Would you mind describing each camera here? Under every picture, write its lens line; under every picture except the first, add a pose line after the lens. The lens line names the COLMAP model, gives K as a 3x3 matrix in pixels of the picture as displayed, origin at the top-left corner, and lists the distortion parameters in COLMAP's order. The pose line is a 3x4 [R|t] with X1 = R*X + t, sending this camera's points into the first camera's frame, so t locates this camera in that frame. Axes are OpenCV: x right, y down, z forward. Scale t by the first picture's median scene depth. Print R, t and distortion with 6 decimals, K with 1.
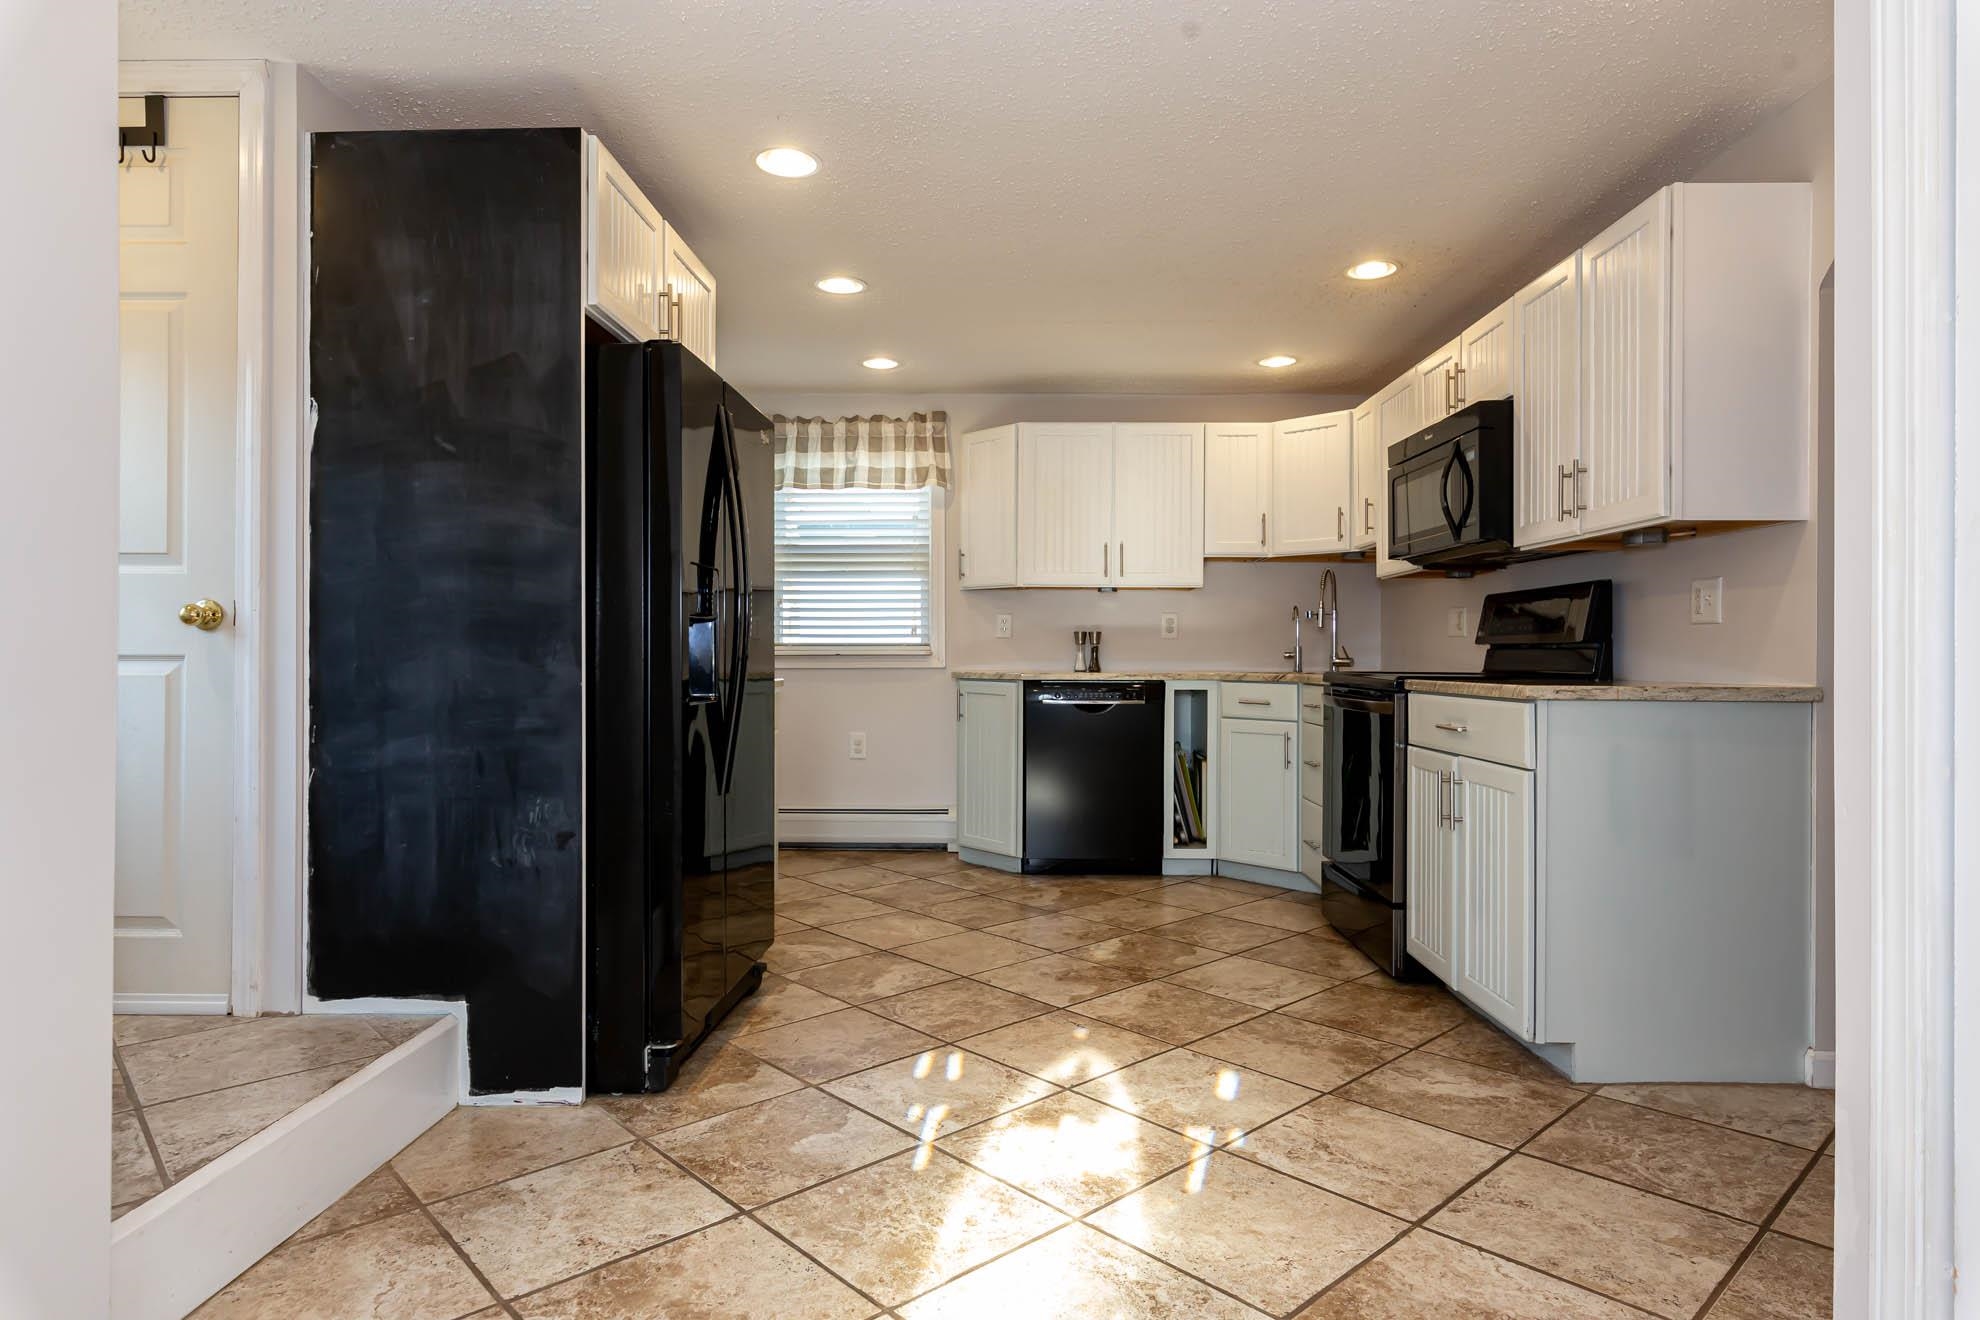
lens RADIAL K [[1056.5, 0, 986.8], [0, 1056.5, 659.0], [0, 0, 1]] dist [-0.000306, 0.000376]
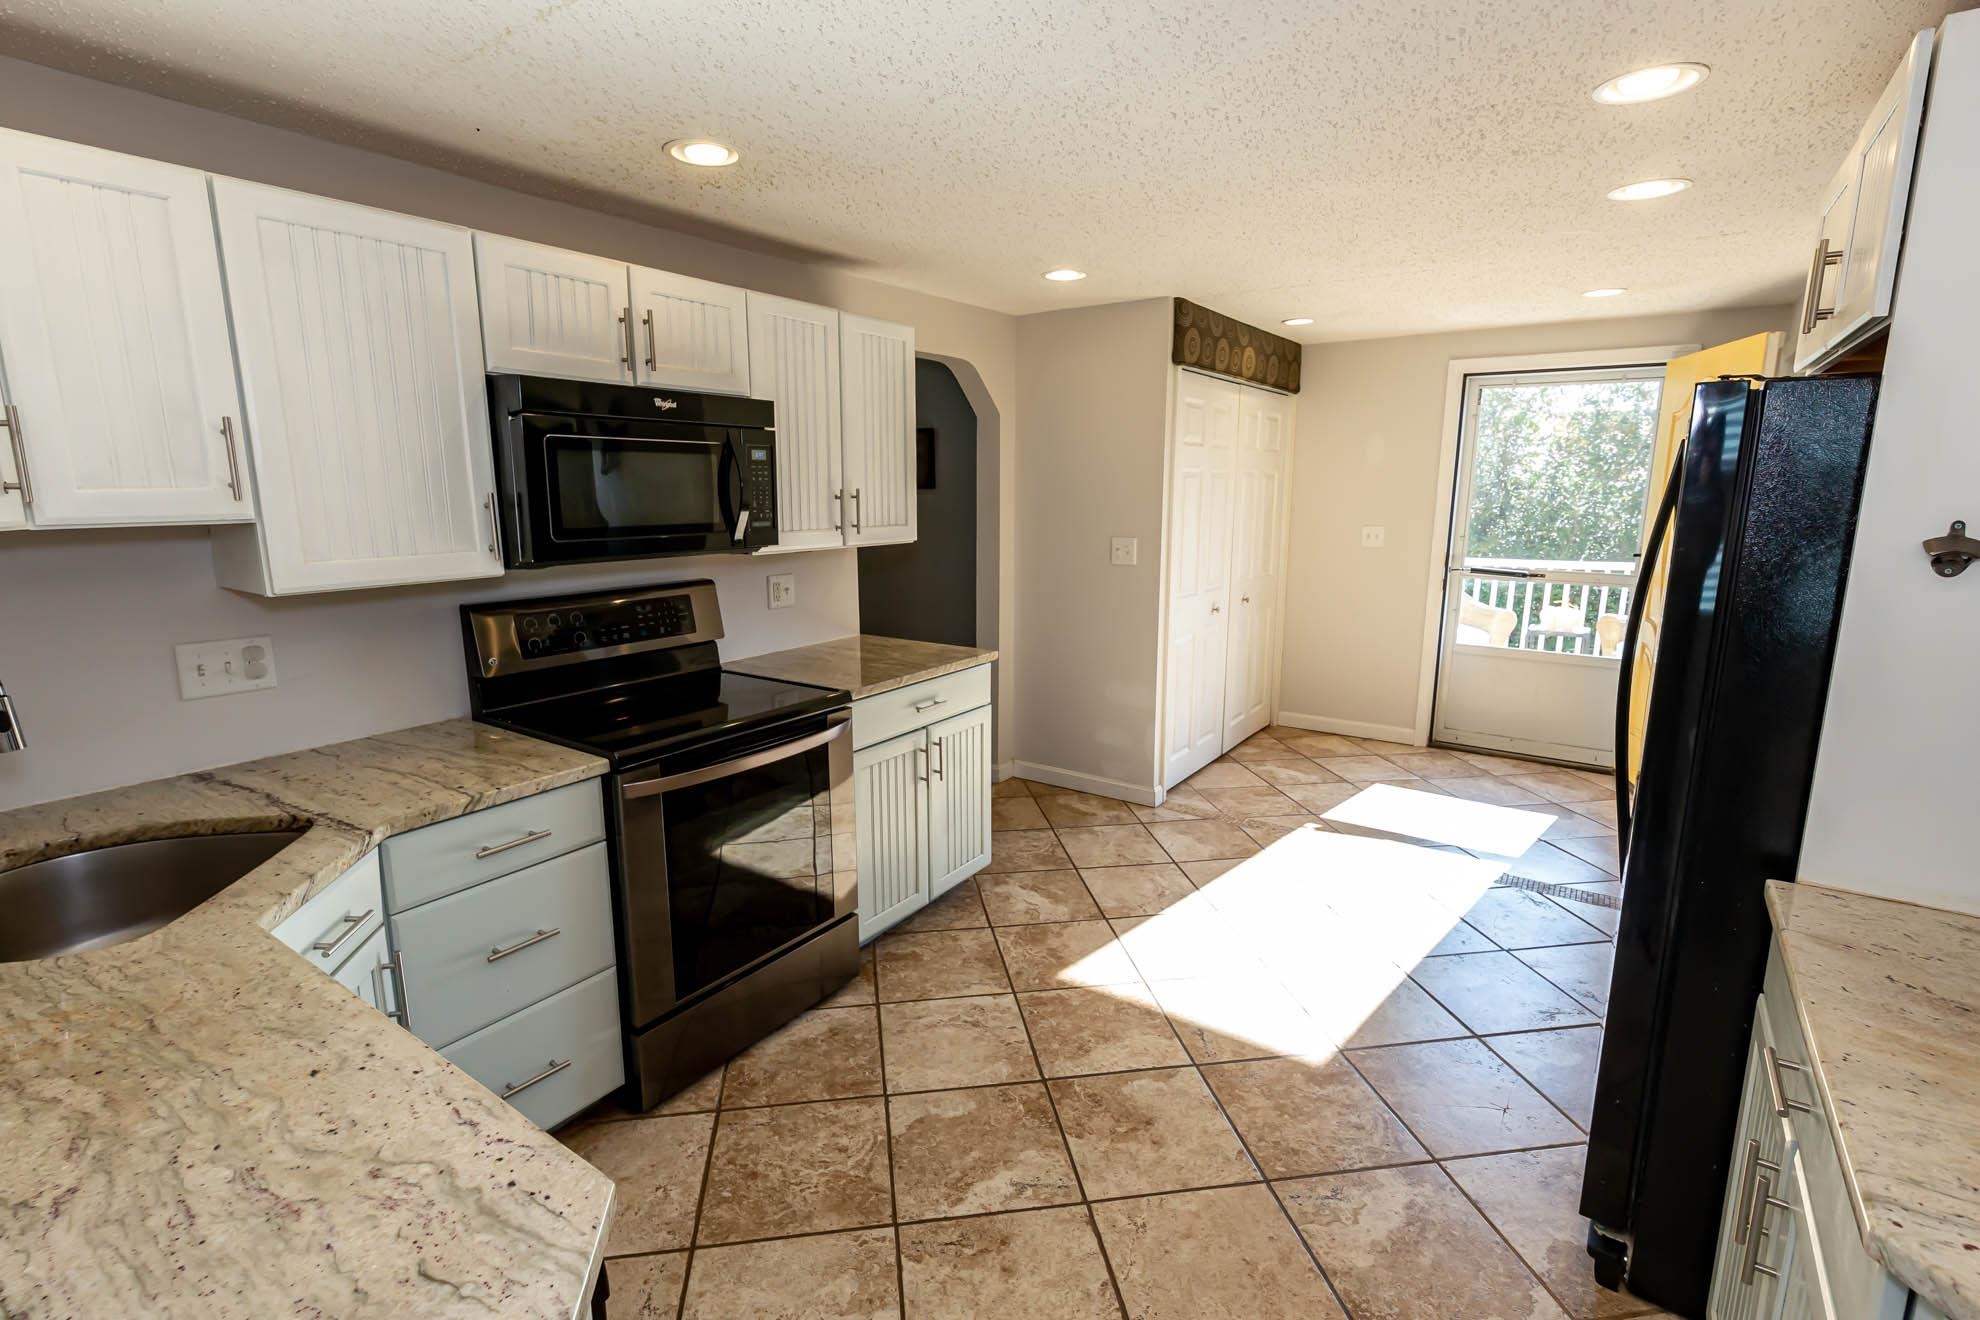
lens RADIAL K [[917.7, 0, 975.5], [0, 917.7, 650.2], [0, 0, 1]] dist [0.002811, -0.000794]
pose [[-0.829571, -0.105224, 0.548397, -0.105760], [0.001333, 0.981709, 0.190384, -0.114385], [-0.558399, 0.158668, -0.814257, 1.020621]]
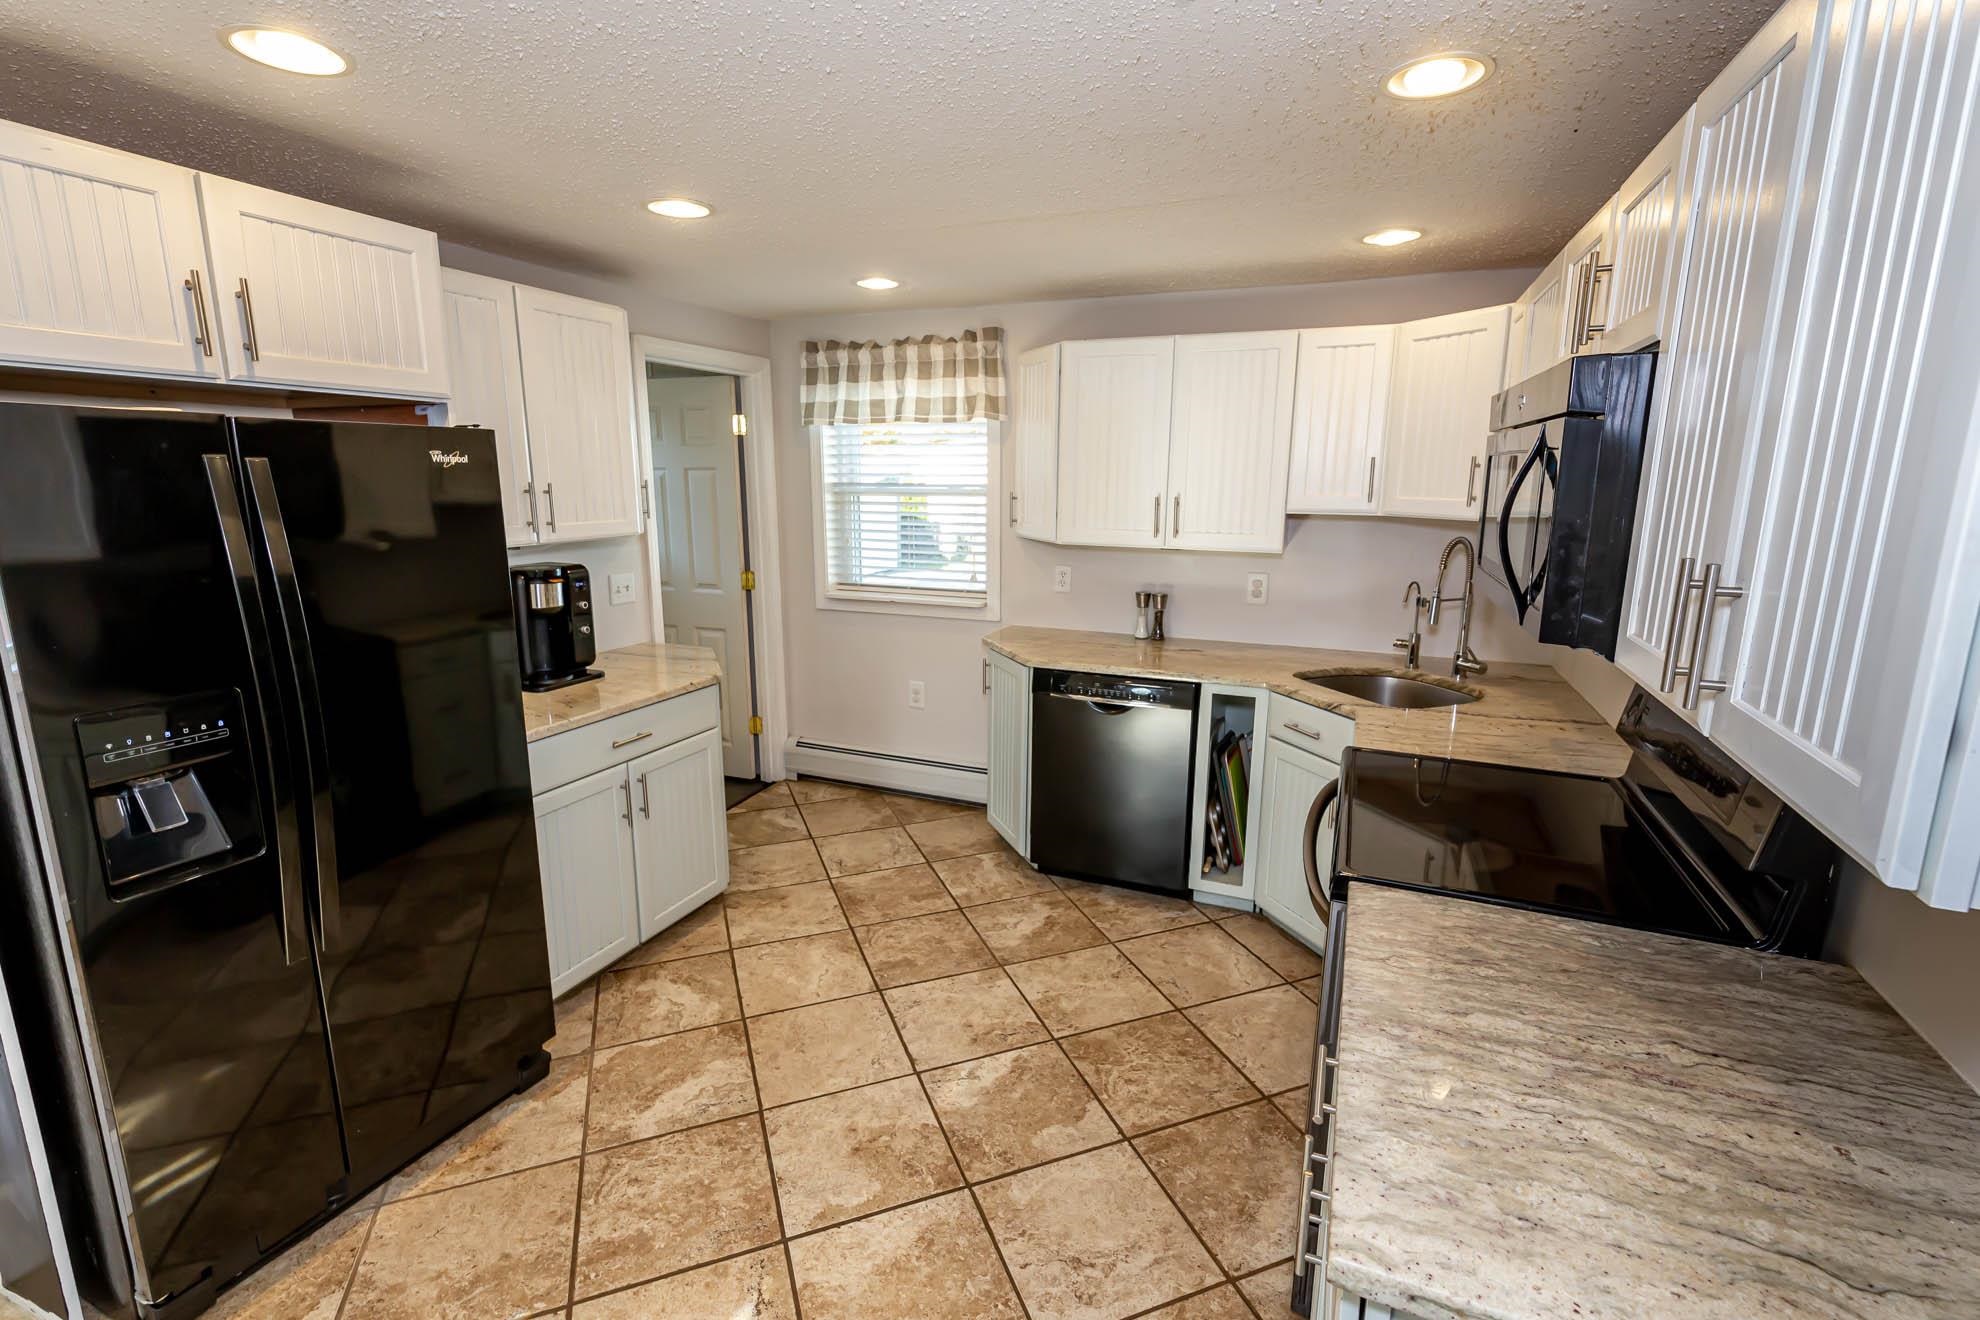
lens RADIAL K [[862.0, 0, 991.0], [0, 862.0, 645.1], [0, 0, 1]] dist [0.003293, -0.000617]
pose [[0.932523, 0.071992, -0.353861, 0.234030], [-0.004137, 0.981991, 0.188881, -0.120542], [0.361087, -0.174672, 0.916027, 0.333537]]
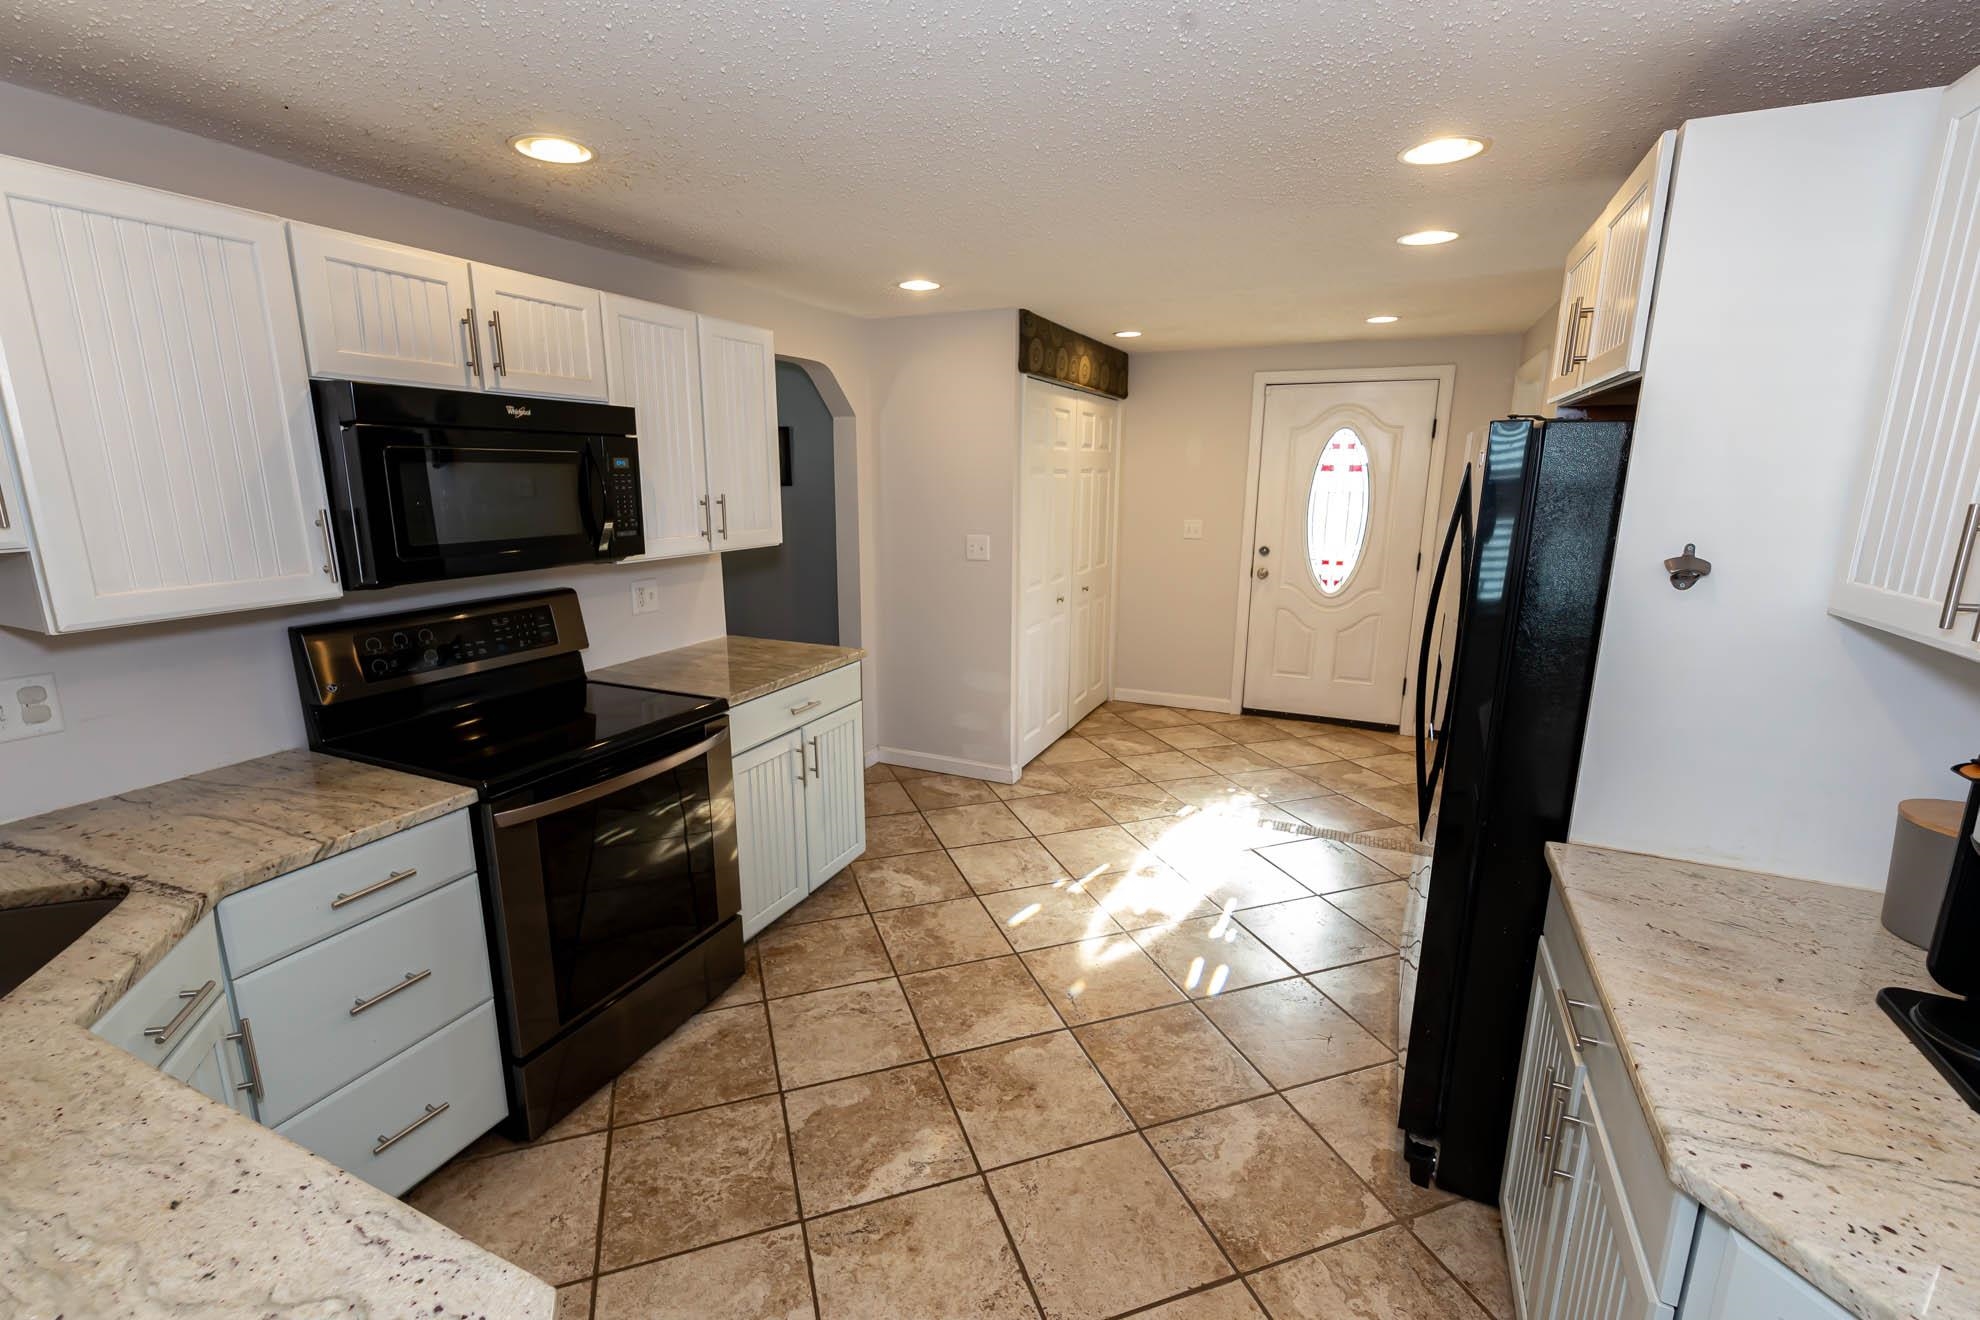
lens RADIAL K [[862.0, 0, 977.5], [0, 862.0, 656.1], [0, 0, 1]] dist [0.003293, -0.000617]
pose [[-0.916596, -0.093989, 0.388610, -0.084453], [-0.005216, 0.974704, 0.223437, -0.127784], [-0.399780, 0.202775, -0.893901, 1.018765]]
